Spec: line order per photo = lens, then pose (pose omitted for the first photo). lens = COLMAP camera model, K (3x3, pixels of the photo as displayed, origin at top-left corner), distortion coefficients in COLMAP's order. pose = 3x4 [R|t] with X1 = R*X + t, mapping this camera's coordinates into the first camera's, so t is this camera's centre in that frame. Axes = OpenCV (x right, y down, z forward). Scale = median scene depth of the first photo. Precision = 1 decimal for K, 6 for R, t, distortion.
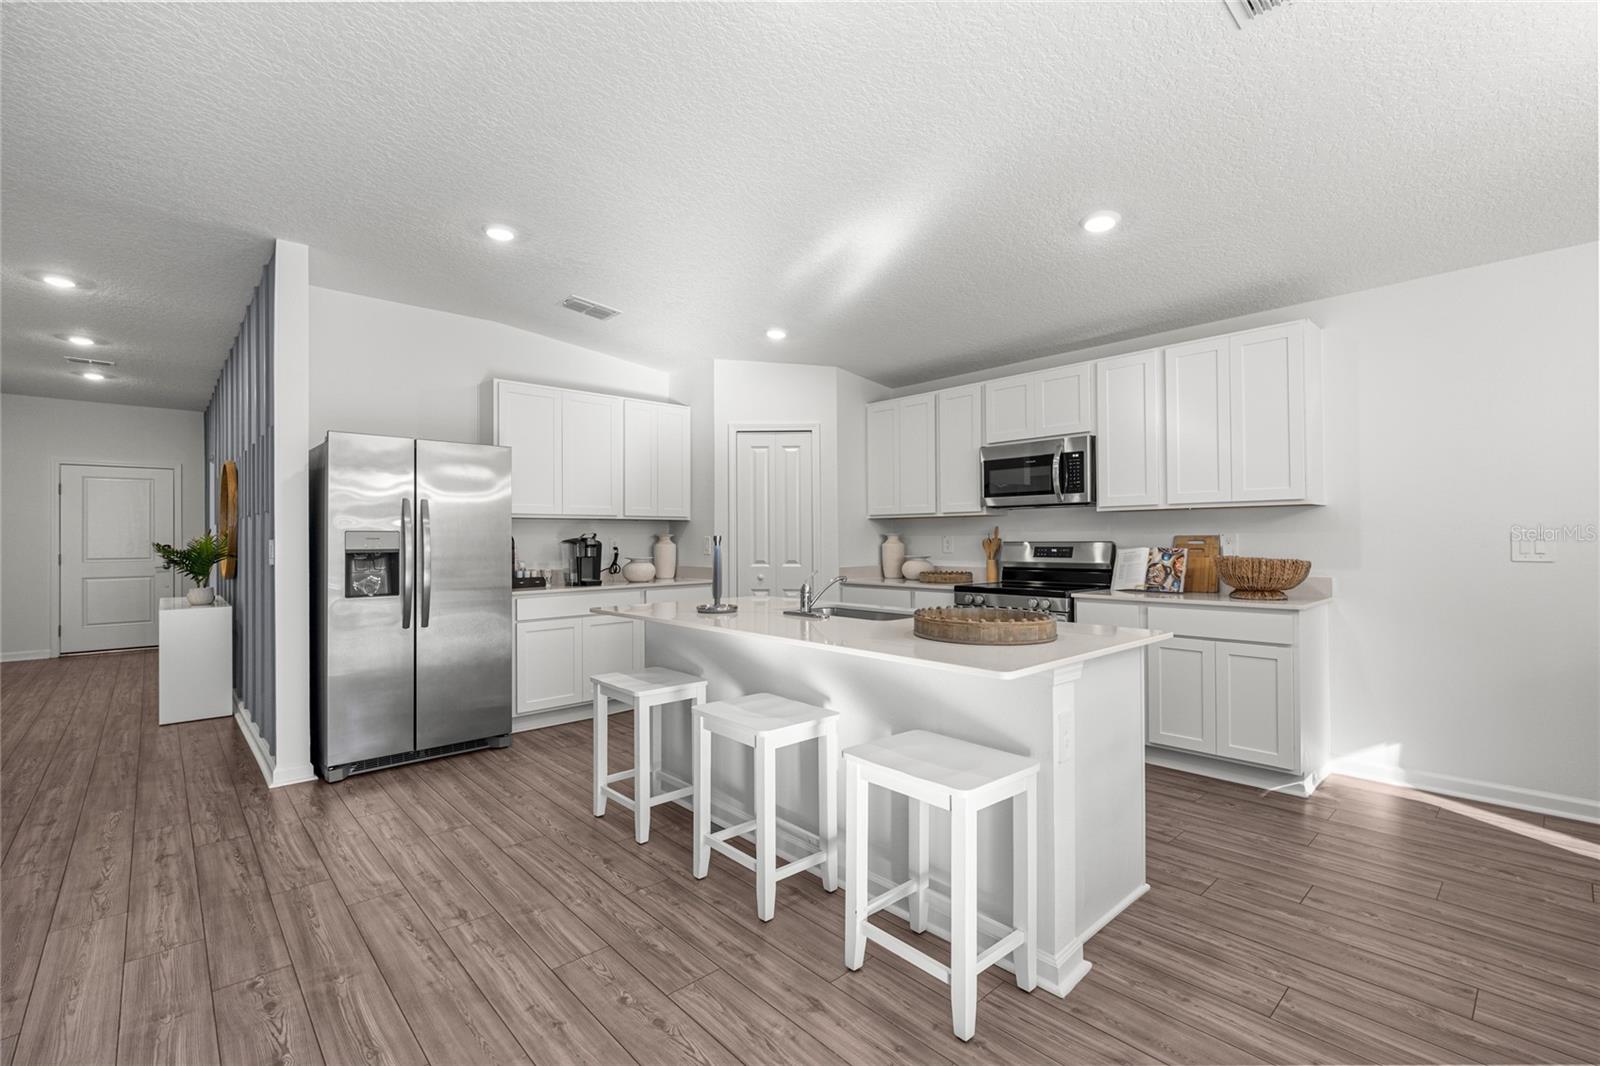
lens RADIAL K [[711.5, 0, 797.8], [0, 711.5, 535.6], [0, 0, 1]] dist [-0.001403, -0.000481]
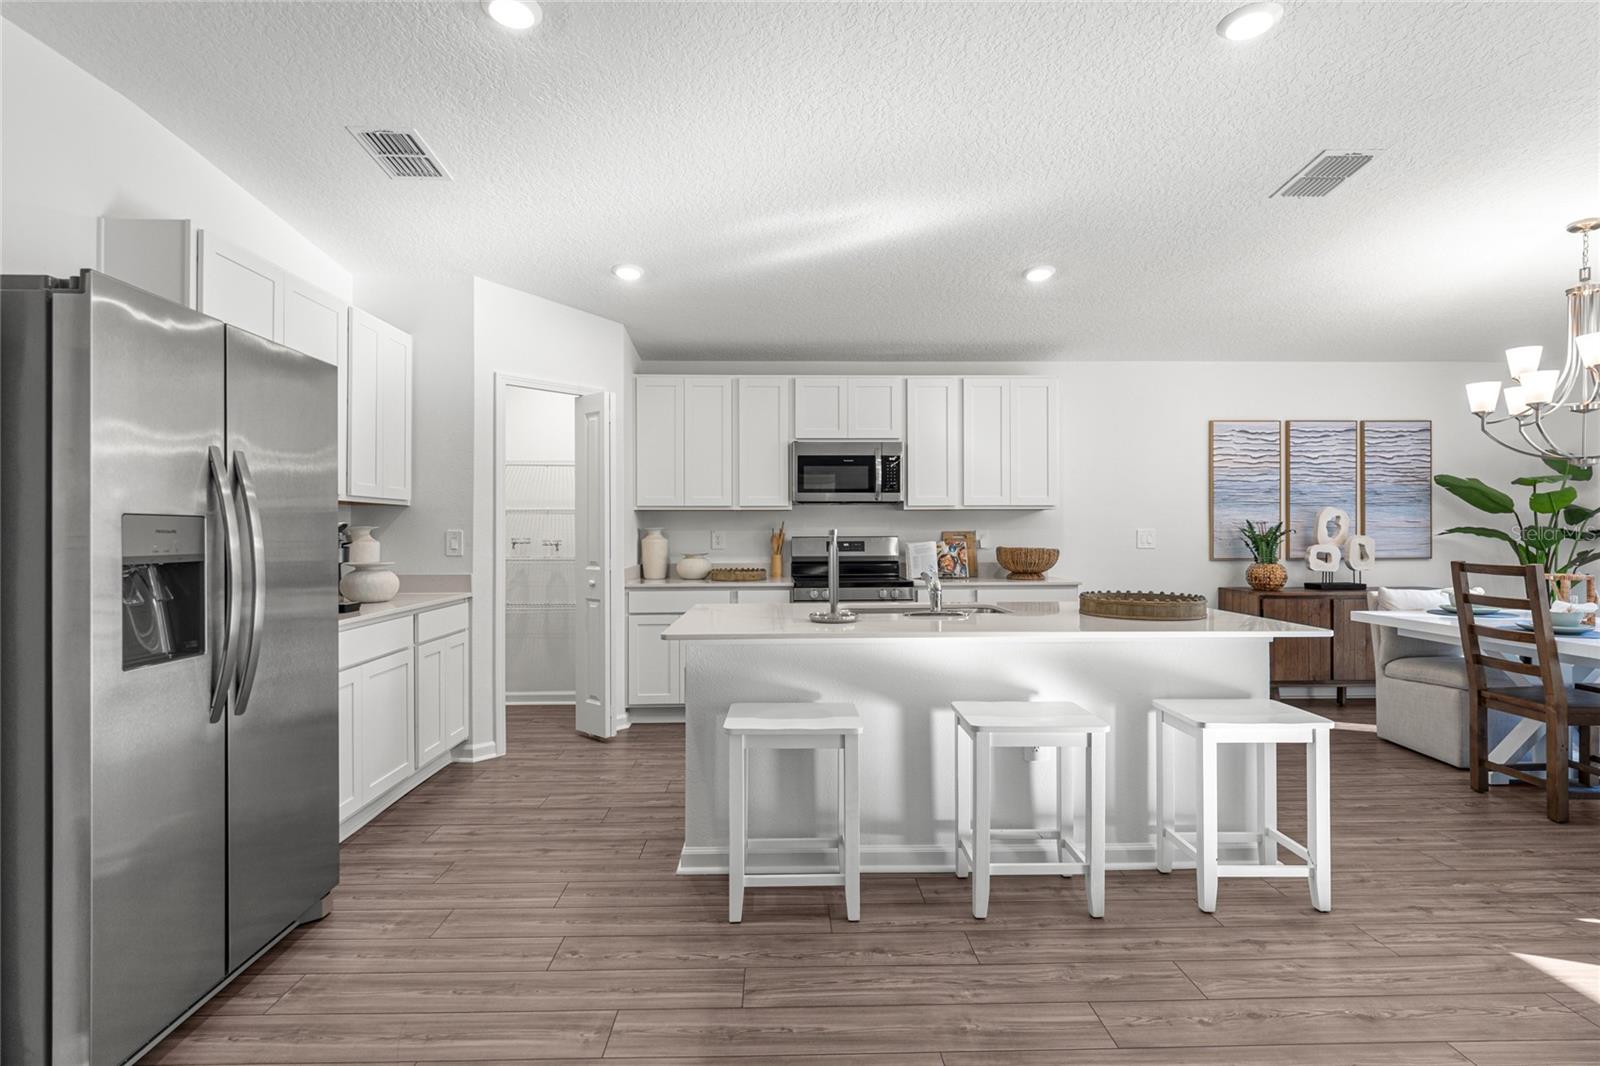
lens RADIAL K [[765.6, 0, 799.6], [0, 765.6, 528.4], [0, 0, 1]] dist [0.000784, 0.001156]
pose [[0.648628, 0.007271, 0.761071, -0.693043], [-0.004070, 0.999973, -0.006084, 0.004248], [-0.761094, 0.000849, 0.648641, 0.380403]]
